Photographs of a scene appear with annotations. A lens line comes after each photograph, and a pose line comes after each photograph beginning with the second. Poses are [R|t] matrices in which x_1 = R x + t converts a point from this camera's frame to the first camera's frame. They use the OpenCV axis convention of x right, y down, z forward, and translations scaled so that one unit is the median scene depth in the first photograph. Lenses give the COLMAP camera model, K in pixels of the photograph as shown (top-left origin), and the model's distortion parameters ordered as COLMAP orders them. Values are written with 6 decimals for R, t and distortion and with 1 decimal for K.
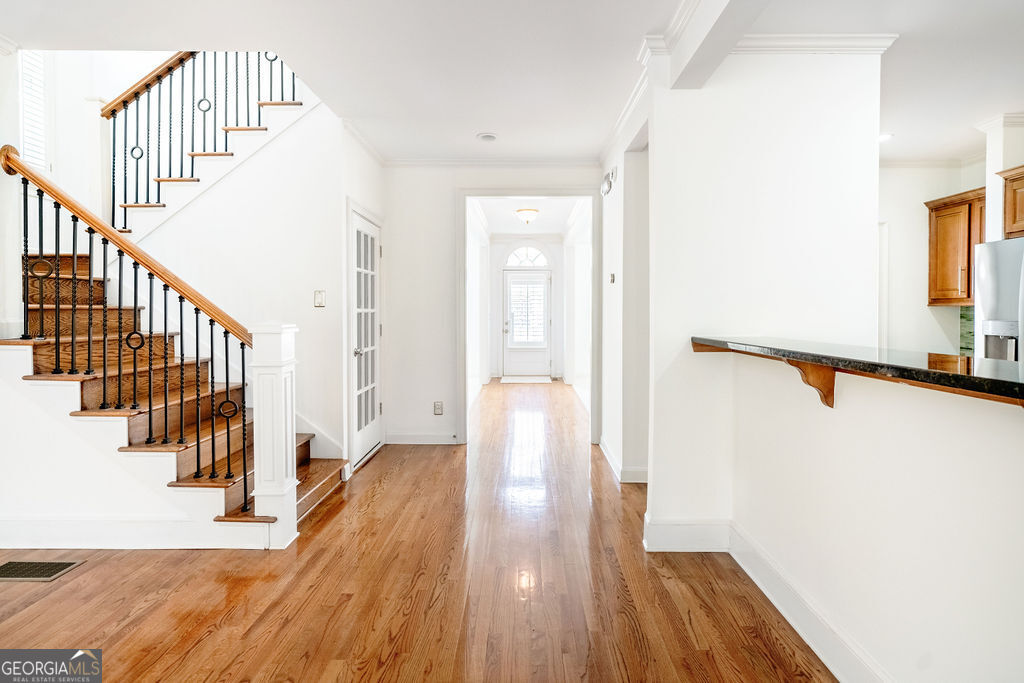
lens RADIAL K [[506.7, 0, 524.9], [0, 506.7, 313.2], [0, 0, 1]] dist [0.000411, 0.000145]
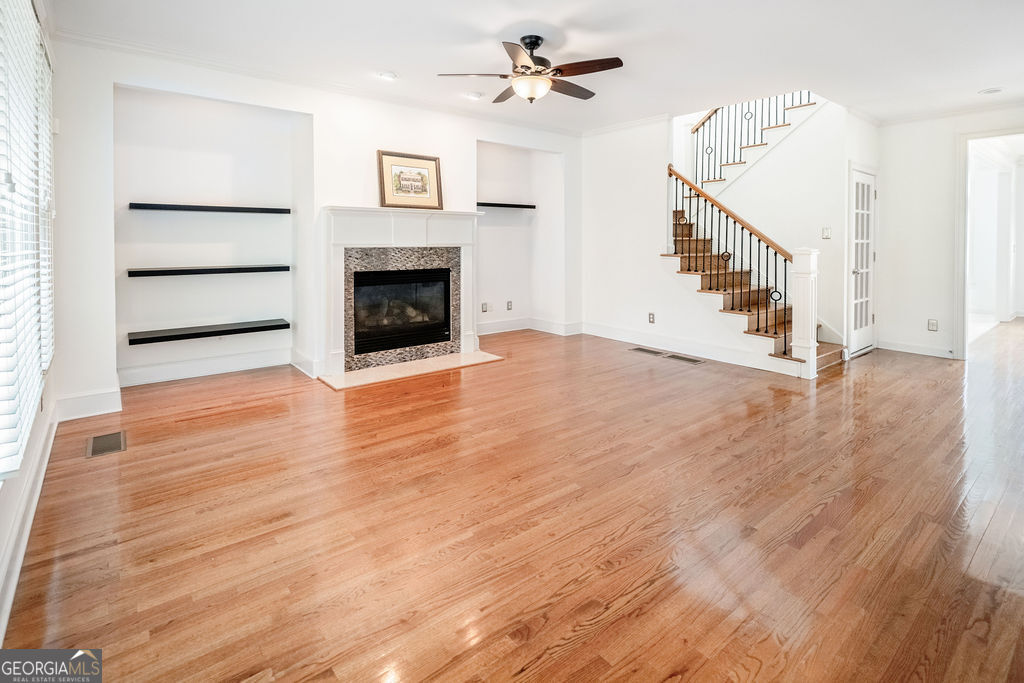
lens RADIAL K [[489.8, 0, 510.0], [0, 489.8, 248.3], [0, 0, 1]] dist [0.001717, 0.000257]
pose [[0.623947, 0.014984, -0.781323, 0.128272], [-0.007867, 0.999886, 0.012893, 0.004360], [0.781427, -0.001898, 0.623994, -0.583998]]
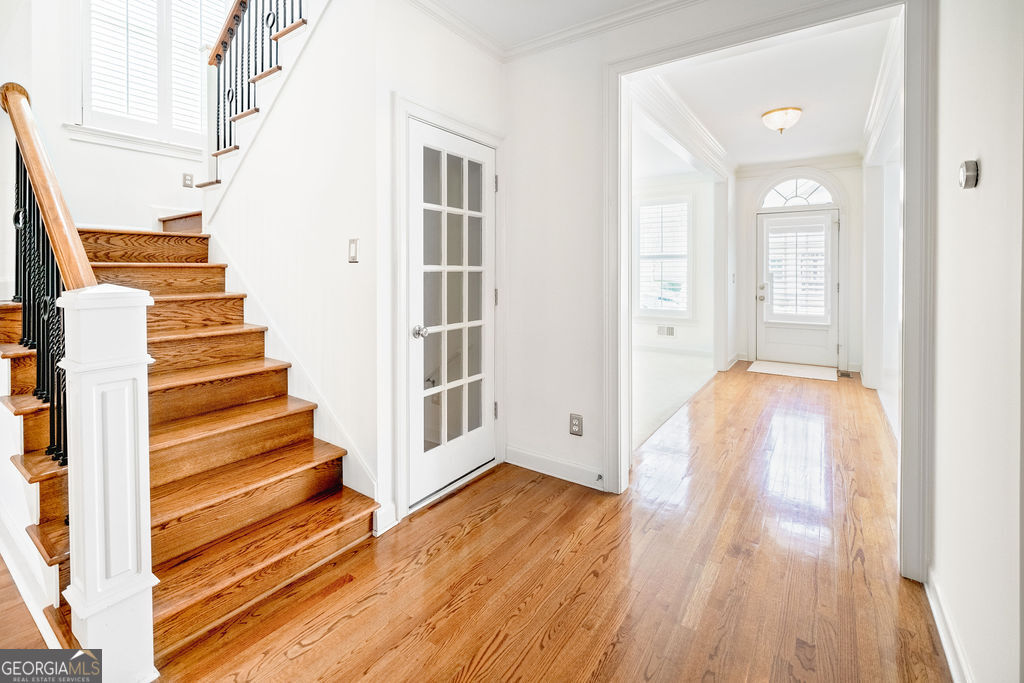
lens RADIAL K [[464.8, 0, 490.4], [0, 464.8, 272.0], [0, 0, 1]] dist [-0.000782, -0.000155]
pose [[0.808403, 0.003743, -0.588617, 0.101063], [-0.004562, 0.999990, 0.000092, -0.001002], [0.588611, 0.002611, 0.808412, 0.591425]]
